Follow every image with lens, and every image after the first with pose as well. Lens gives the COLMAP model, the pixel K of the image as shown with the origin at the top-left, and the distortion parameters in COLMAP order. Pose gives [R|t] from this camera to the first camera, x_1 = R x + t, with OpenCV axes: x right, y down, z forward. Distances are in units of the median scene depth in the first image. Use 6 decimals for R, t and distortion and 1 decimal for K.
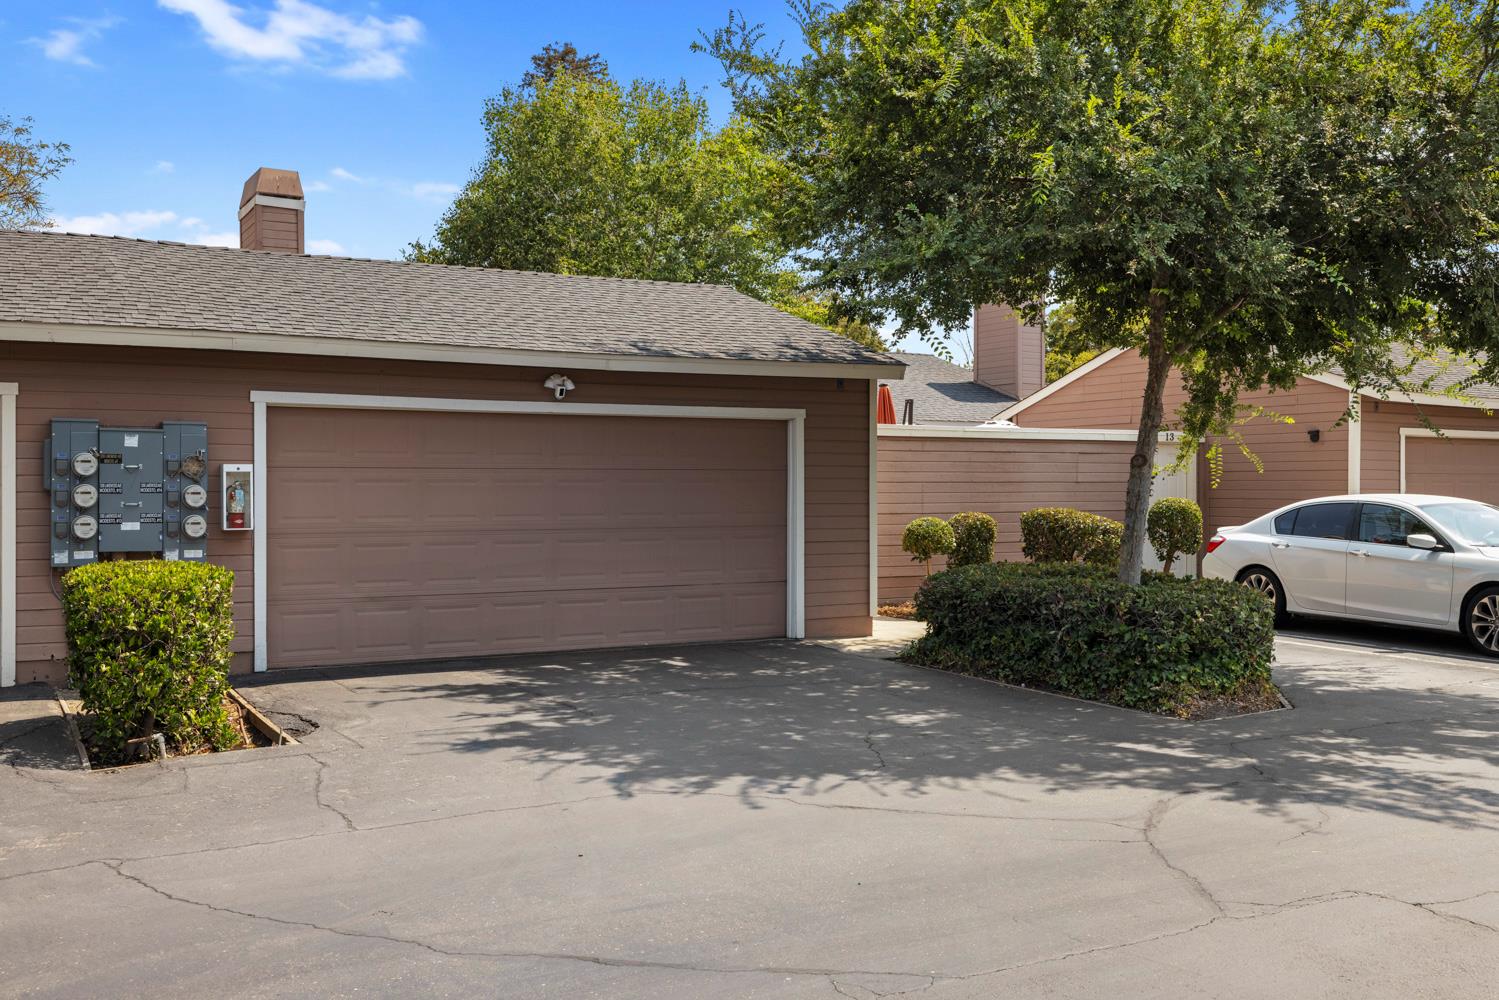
lens RADIAL K [[1397.6, 0, 749.5], [0, 1397.6, 500.0], [0, 0, 1]] dist [0.009881, 0.011561]
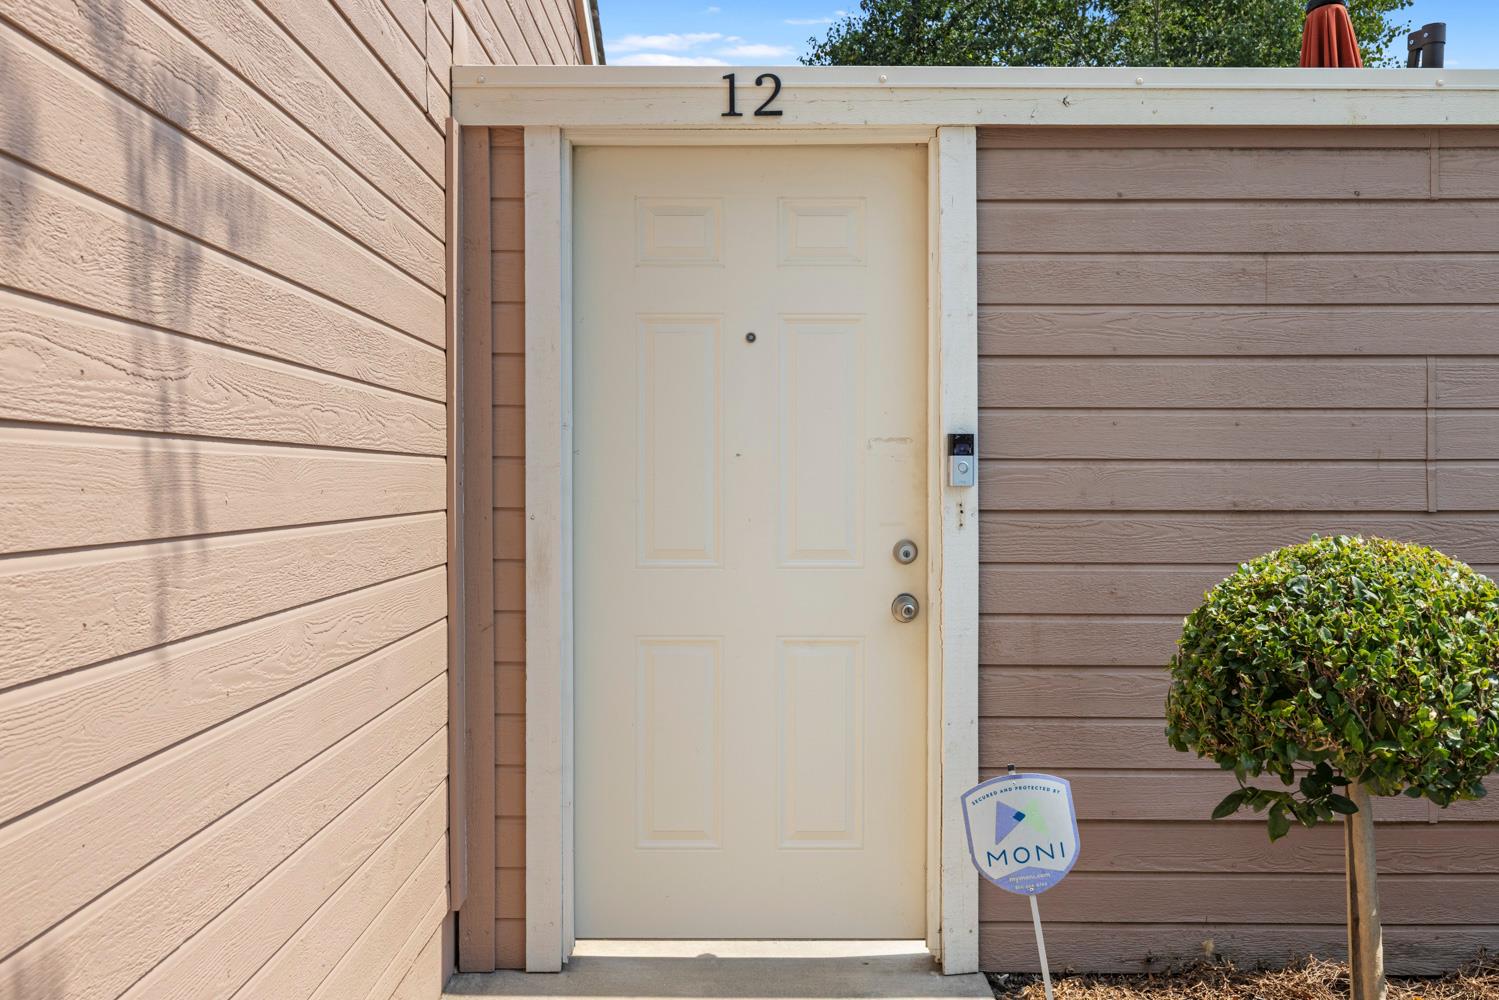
lens RADIAL K [[1337.5, 0, 749.5], [0, 1337.5, 500.0], [0, 0, 1]] dist [-0.001114, 0.000253]
pose [[0.872940, 0.009378, -0.487738, 0.189704], [-0.006266, 0.999948, 0.008012, 0.009884], [0.487788, -0.003938, 0.872953, 1.125573]]
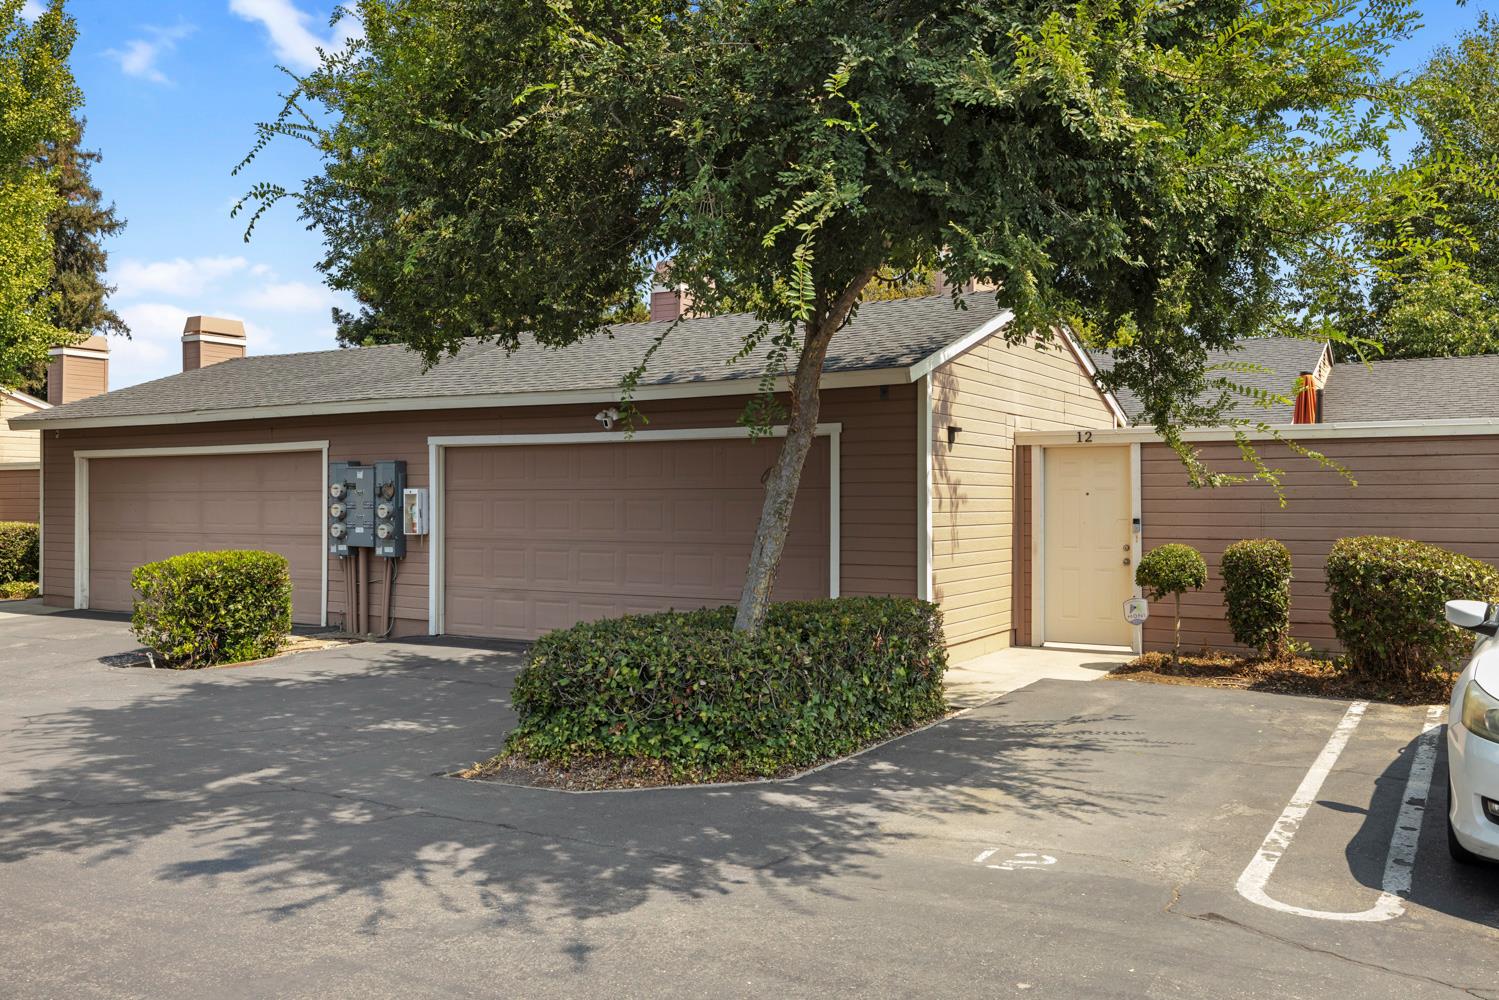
lens RADIAL K [[1258.3, 0, 749.5], [0, 1258.3, 500.0], [0, 0, 1]] dist [0.010127, 0.002505]
pose [[0.498803, -0.000748, -0.866715, 0.835408], [-0.008316, 0.999949, -0.005649, -0.008637], [0.866675, 0.010025, 0.498772, 0.589450]]
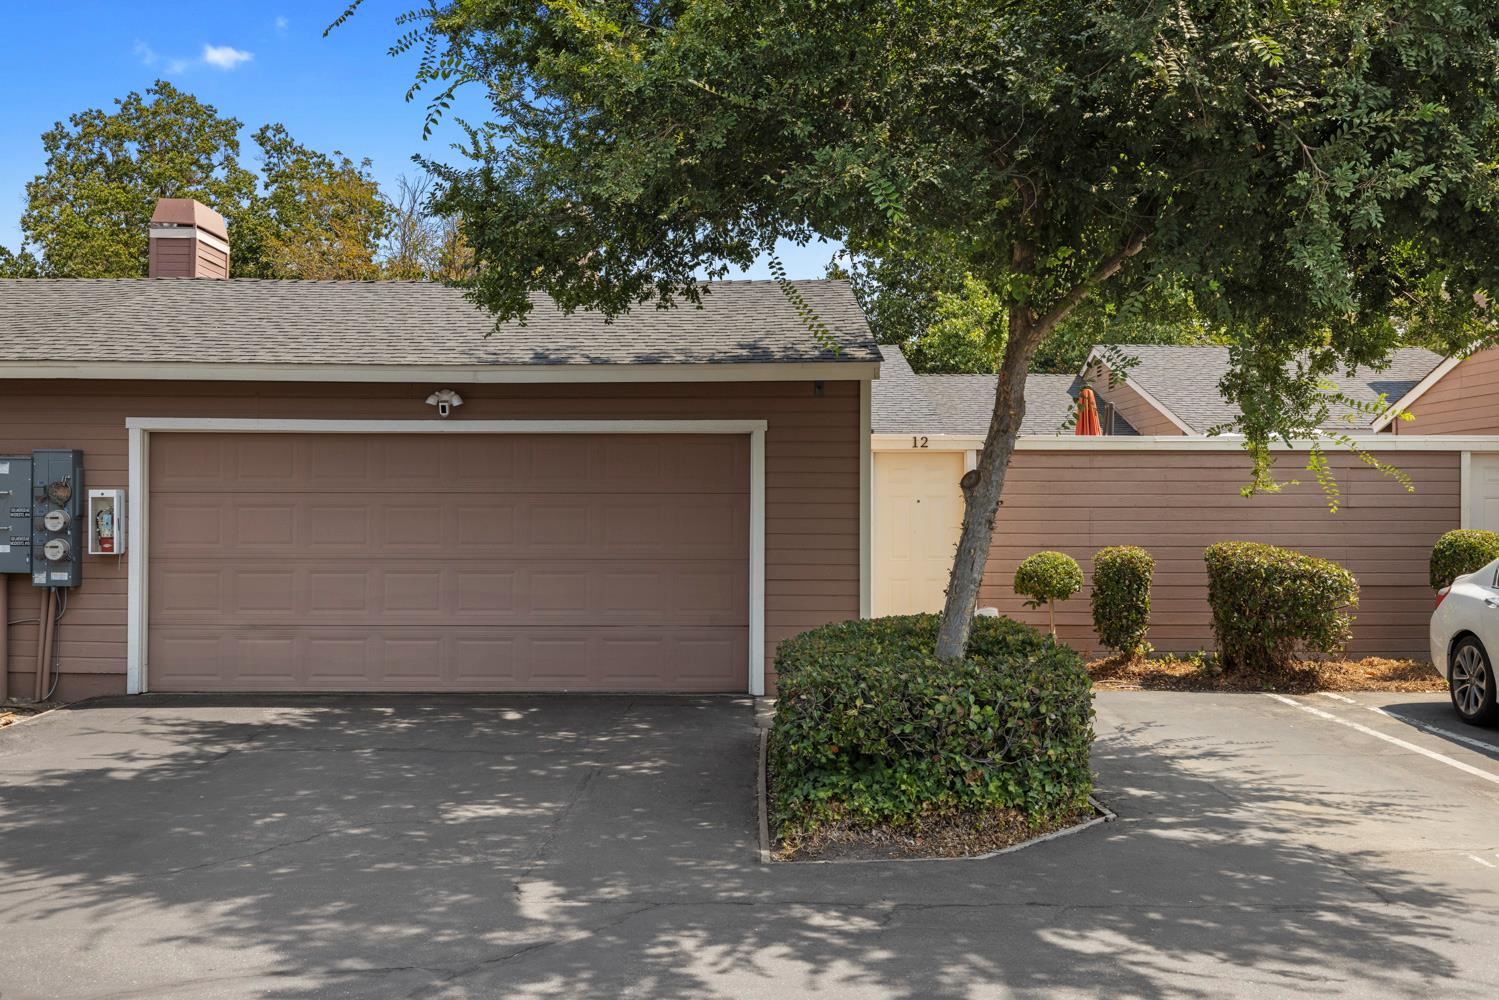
lens RADIAL K [[1397.6, 0, 749.5], [0, 1397.6, 500.0], [0, 0, 1]] dist [0.009881, 0.011561]
pose [[0.872777, -0.000294, -0.488119, 0.490856], [-0.007107, 0.999886, -0.013310, -0.006960], [0.488068, 0.015086, 0.872675, 0.303245]]
